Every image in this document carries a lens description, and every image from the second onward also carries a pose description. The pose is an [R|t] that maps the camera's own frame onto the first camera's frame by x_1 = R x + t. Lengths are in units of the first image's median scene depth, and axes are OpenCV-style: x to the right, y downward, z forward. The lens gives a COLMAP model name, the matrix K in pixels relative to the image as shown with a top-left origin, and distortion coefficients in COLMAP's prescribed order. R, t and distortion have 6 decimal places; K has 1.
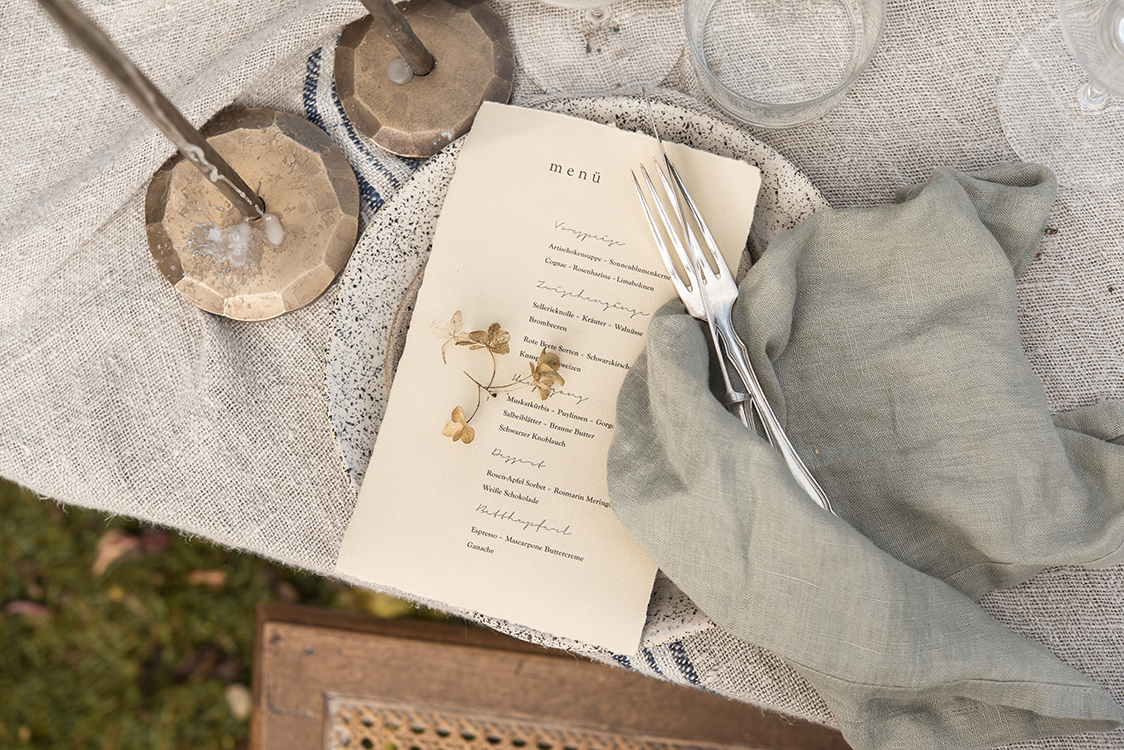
lens RADIAL K [[2072.0, 0, 500.5], [0, 2072.0, 288.3], [0, 0, 1]] dist [0.400912, 0.100493]
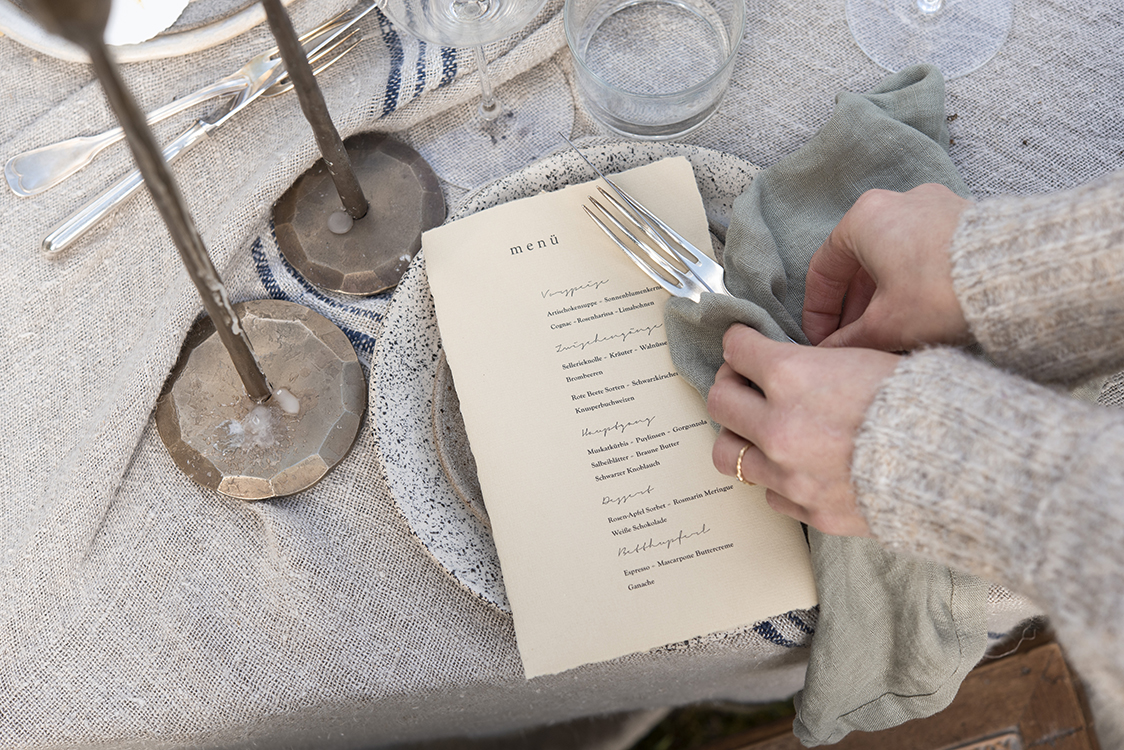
lens RADIAL K [[2072.0, 0, 500.5], [0, 2072.0, 288.3], [0, 0, 1]] dist [0.400912, 0.100493]
pose [[0.911954, -0.375540, 0.165256, -0.162562], [0.403338, 0.894405, -0.193280, 0.163983], [-0.075221, 0.242917, 0.967126, -0.017347]]
